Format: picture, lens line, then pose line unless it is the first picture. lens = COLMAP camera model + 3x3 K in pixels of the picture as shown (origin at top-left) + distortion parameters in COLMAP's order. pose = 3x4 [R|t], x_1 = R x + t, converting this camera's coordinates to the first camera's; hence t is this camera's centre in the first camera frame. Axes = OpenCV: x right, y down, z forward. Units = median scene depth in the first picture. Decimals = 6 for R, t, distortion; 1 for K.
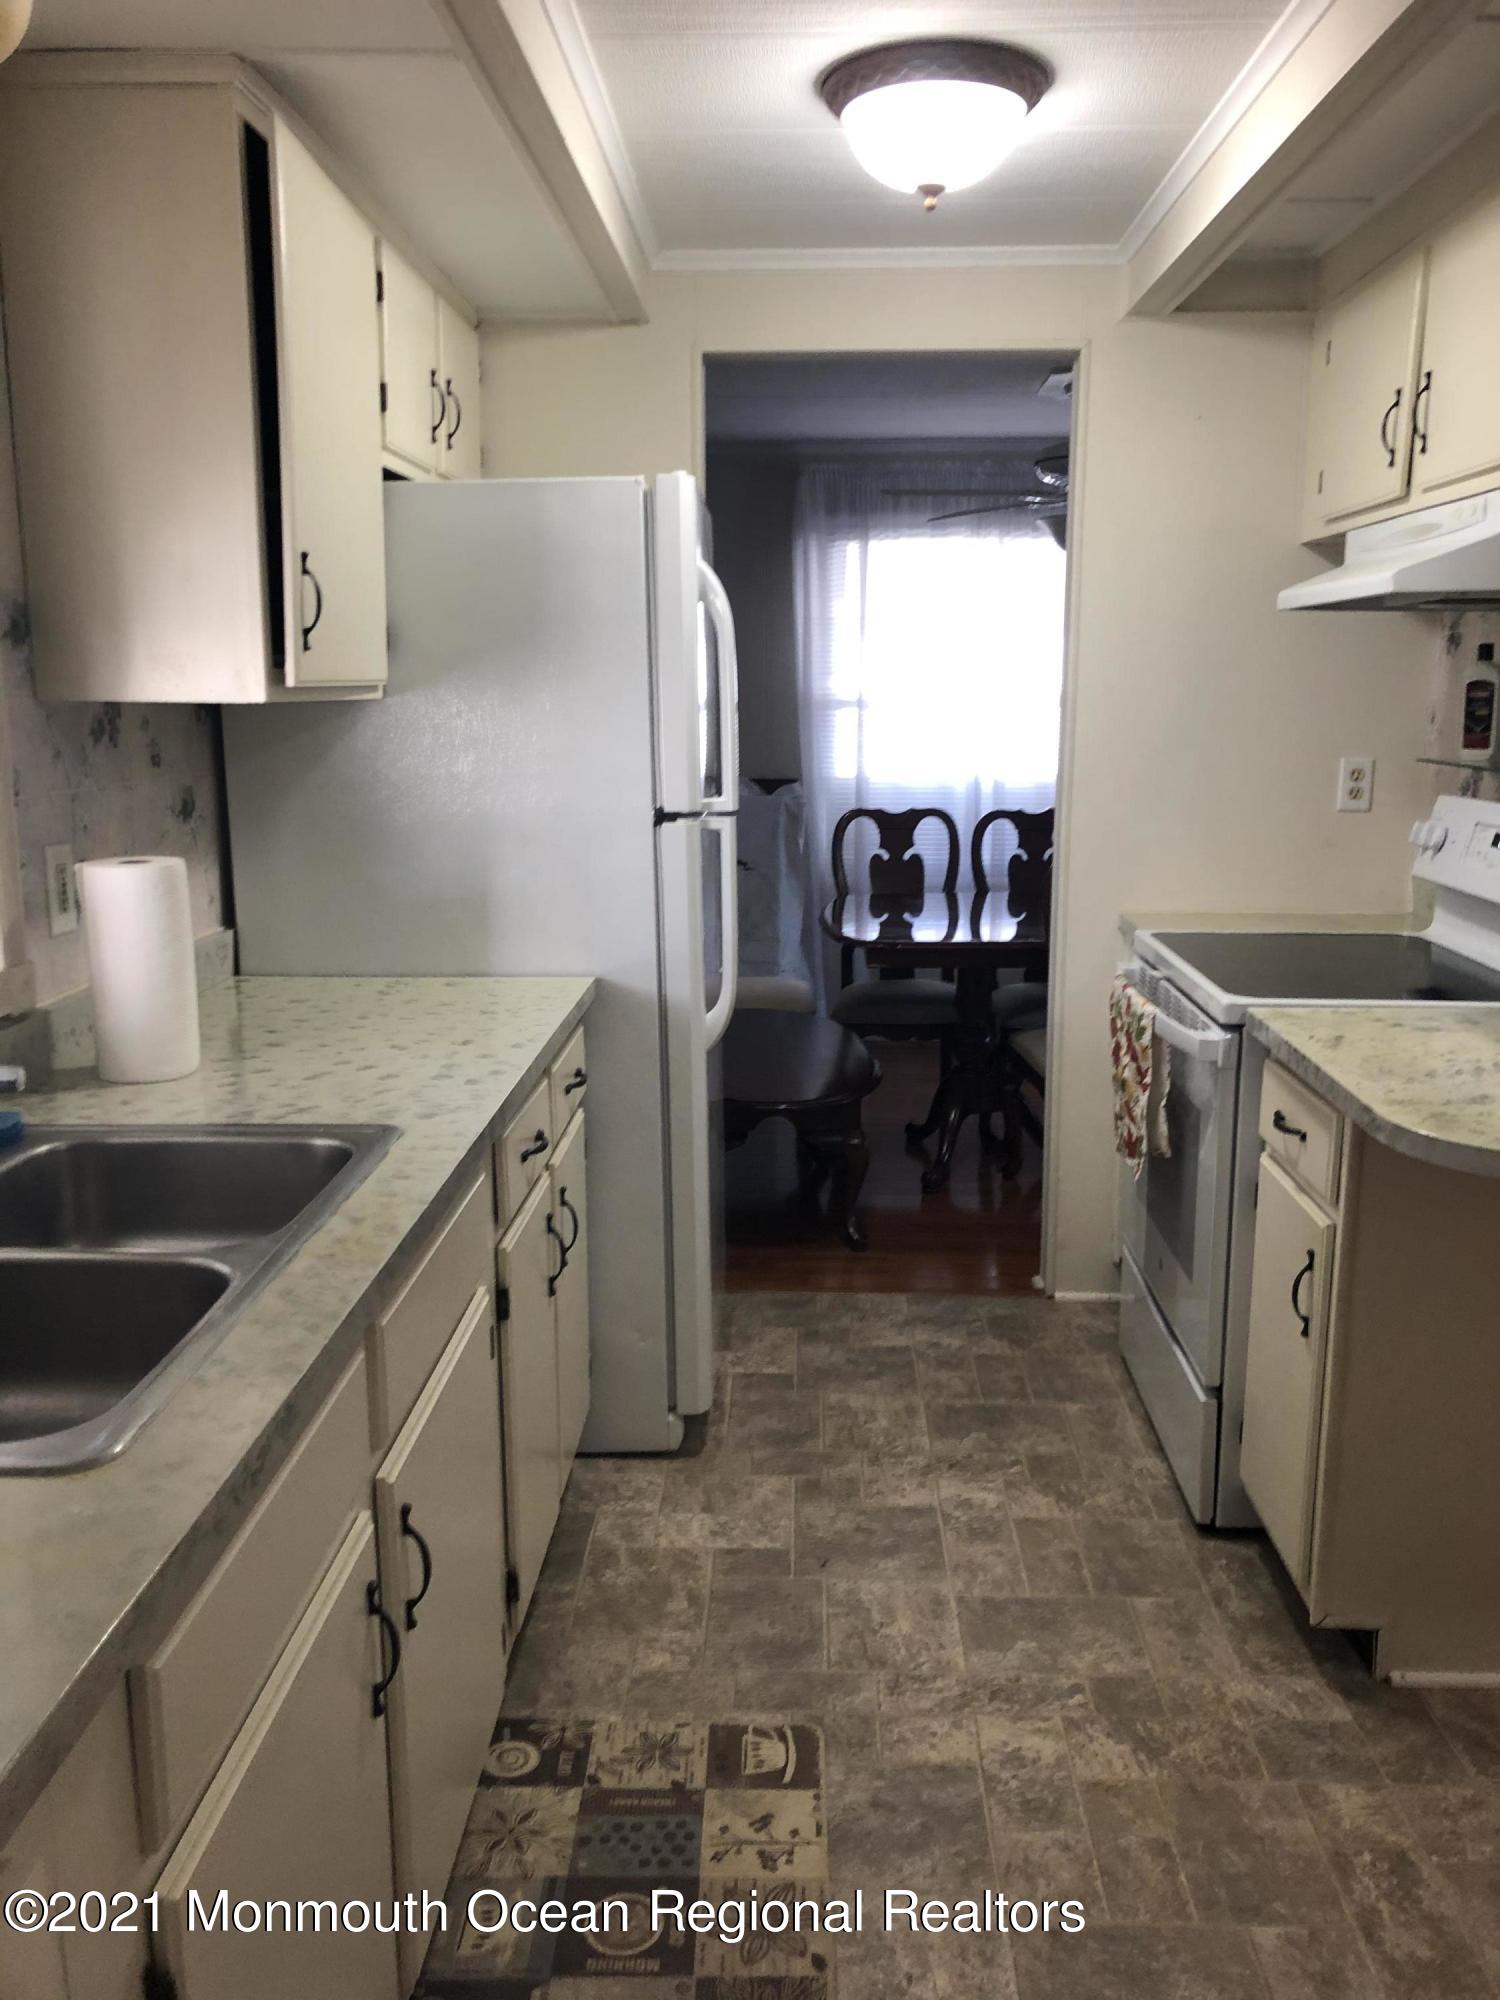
lens RADIAL K [[1655.7, 0, 763.2], [0, 1655.7, 998.4], [0, 0, 1]] dist [0.037025, -0.010042]
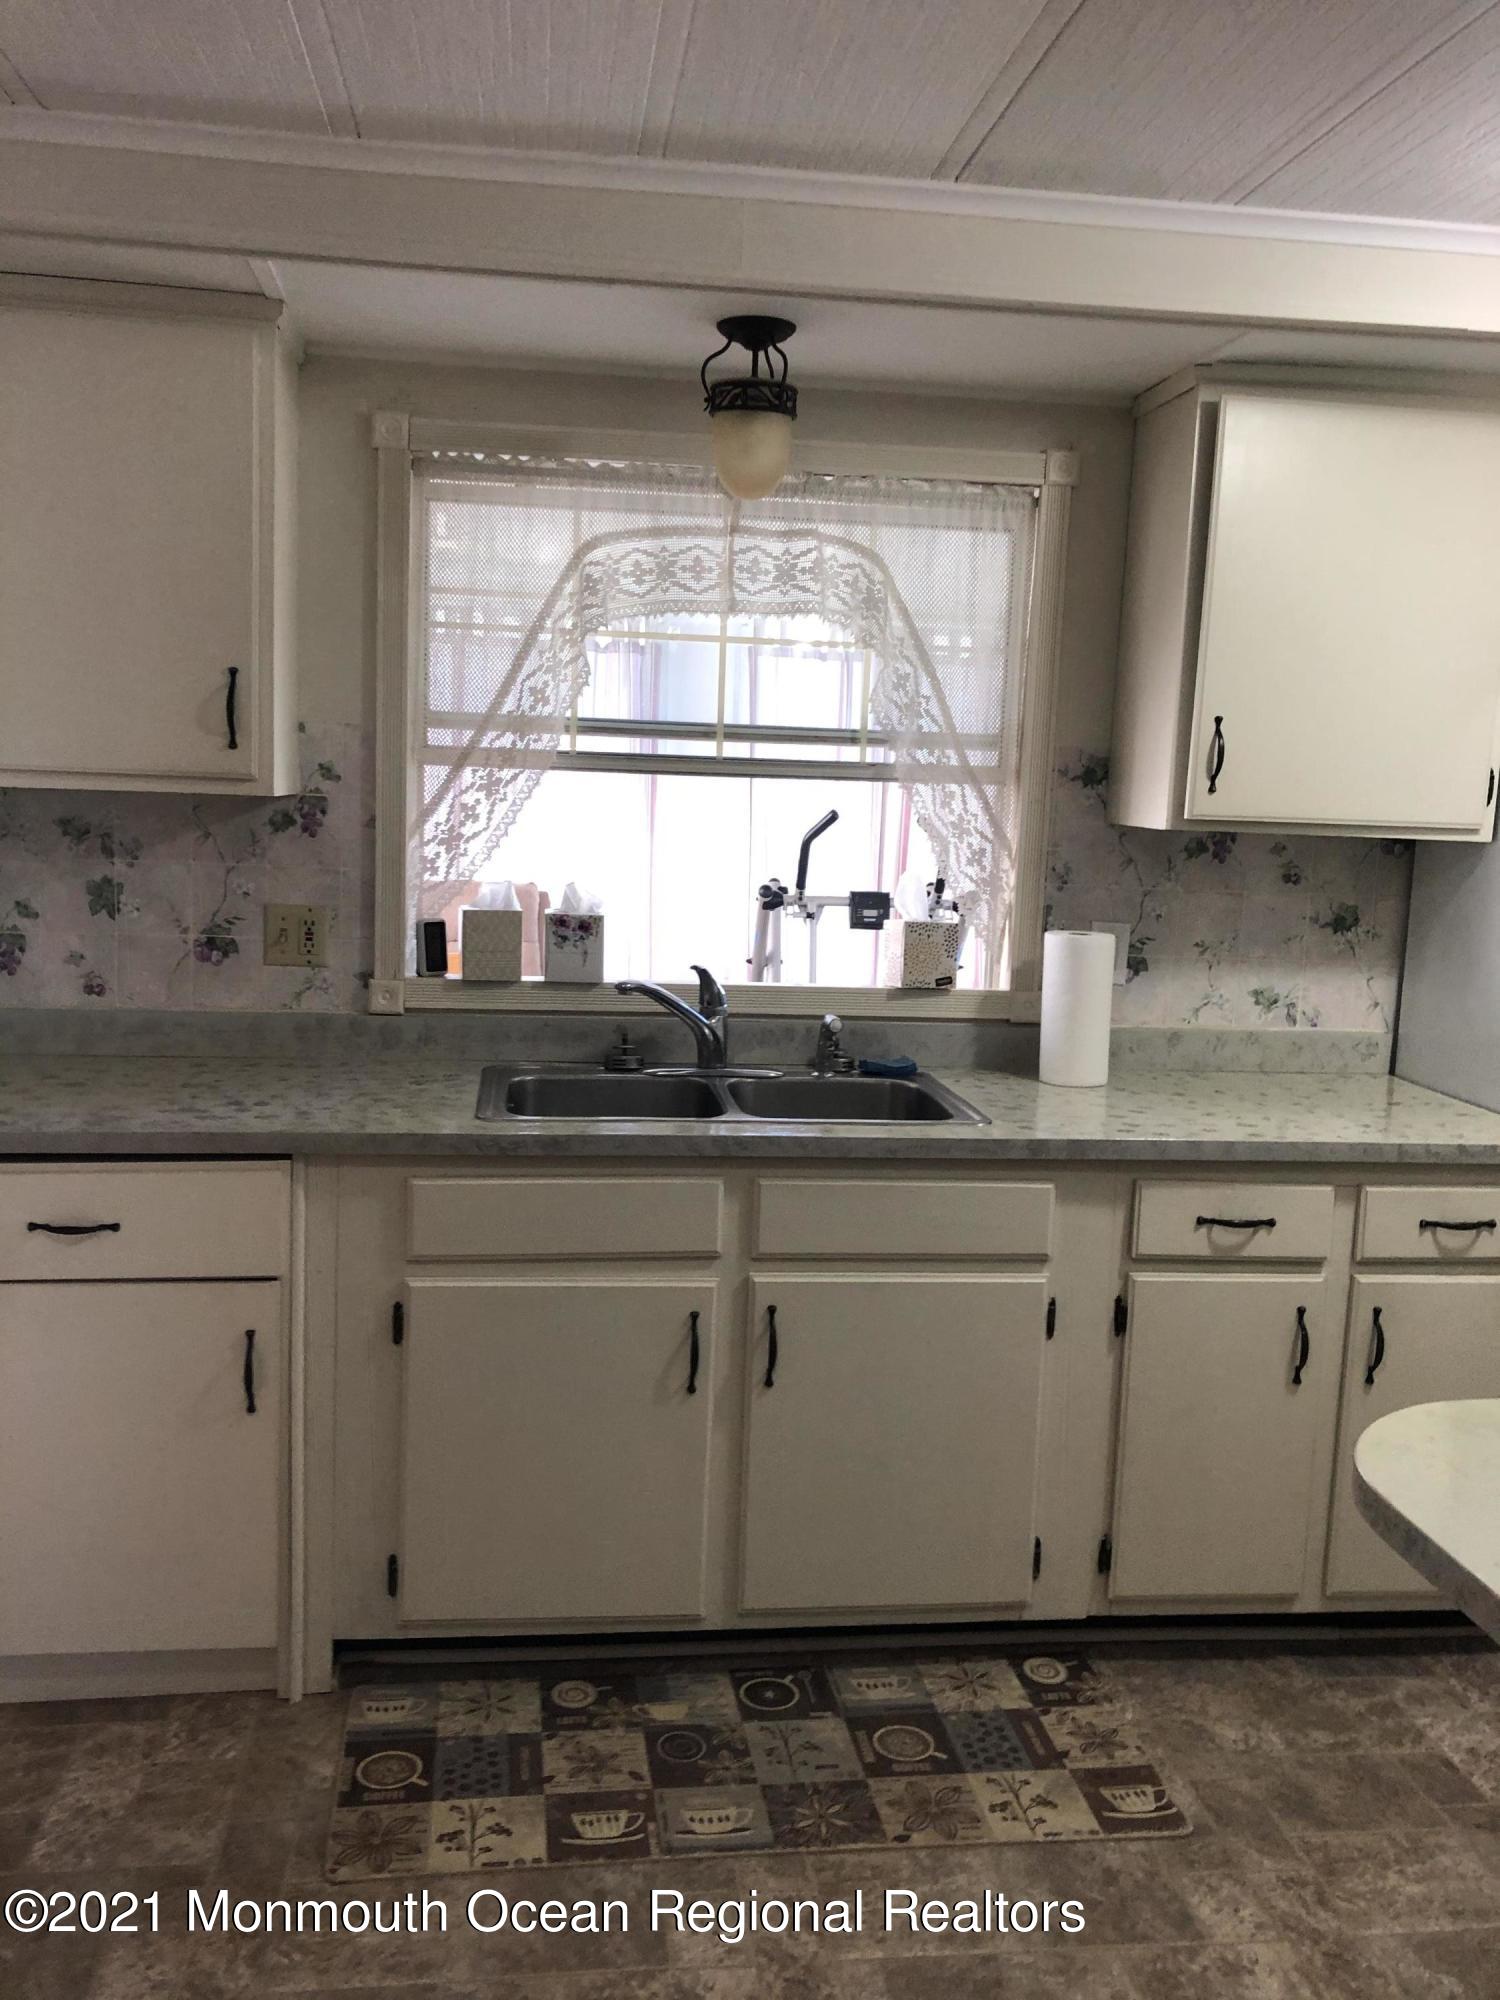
lens RADIAL K [[1655.7, 0, 711.6], [0, 1655.7, 1000.3], [0, 0, 1]] dist [0.037025, -0.010042]
pose [[0.132920, 0.140862, -0.981066, 0.821117], [-0.223826, 0.968544, 0.108739, -0.091521], [0.965523, 0.205134, 0.160267, 0.389954]]
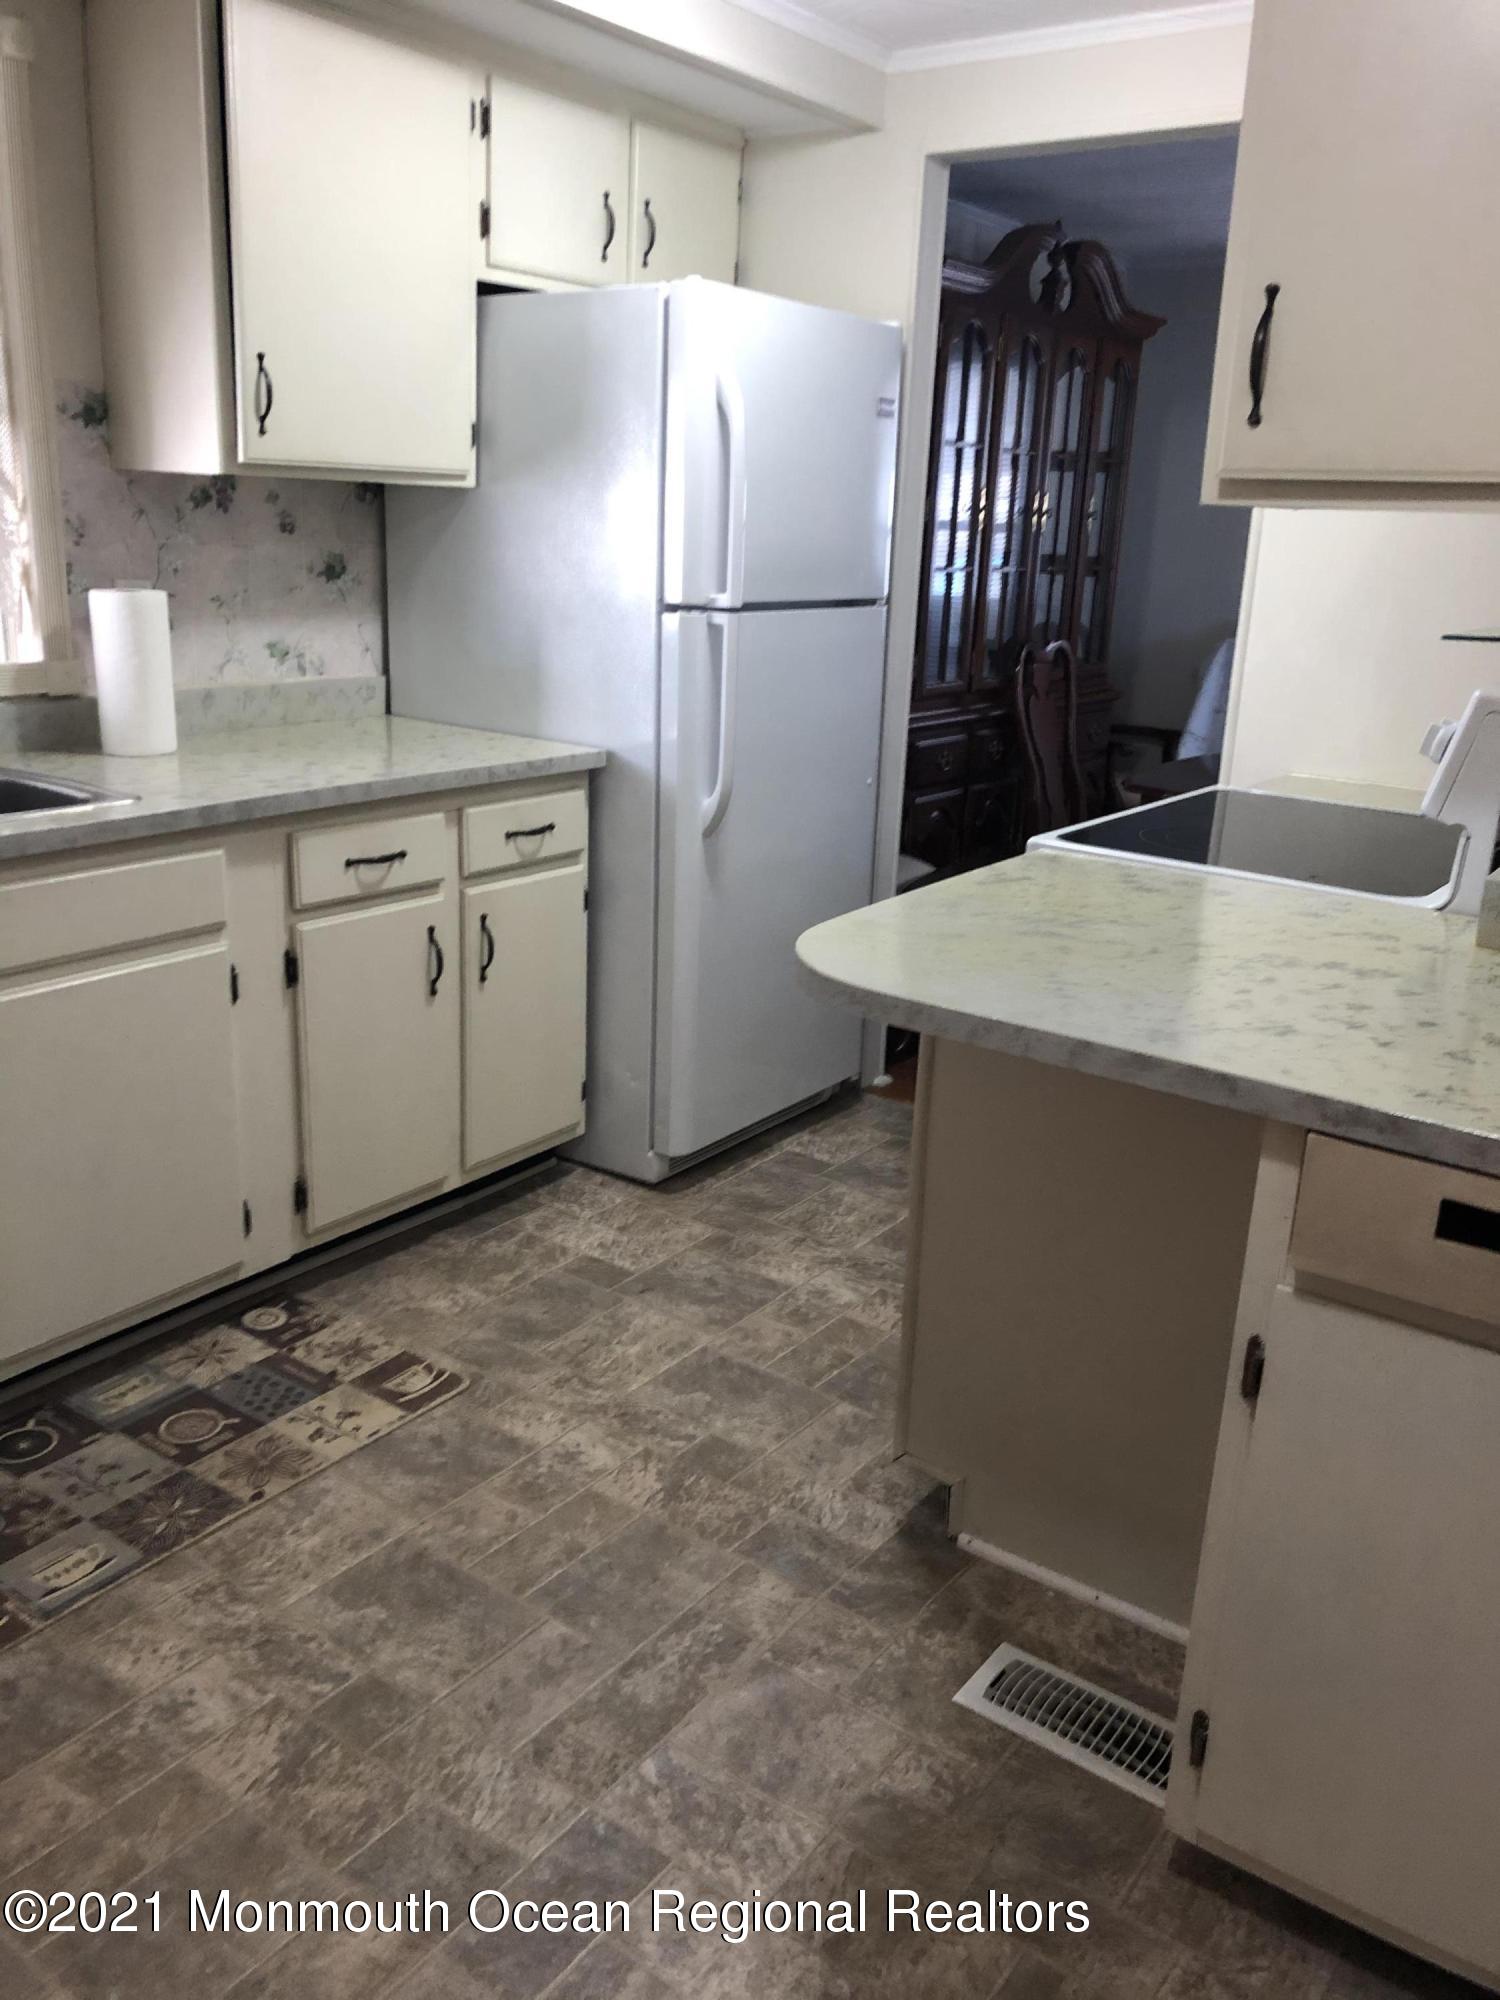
lens RADIAL K [[1655.7, 0, 727.4], [0, 1655.7, 986.2], [0, 0, 1]] dist [0.037025, -0.010042]
pose [[0.814138, 0.194318, -0.547193, 0.674094], [-0.148360, 0.980677, 0.127519, -0.010437], [0.561399, -0.022637, 0.827236, 0.122906]]
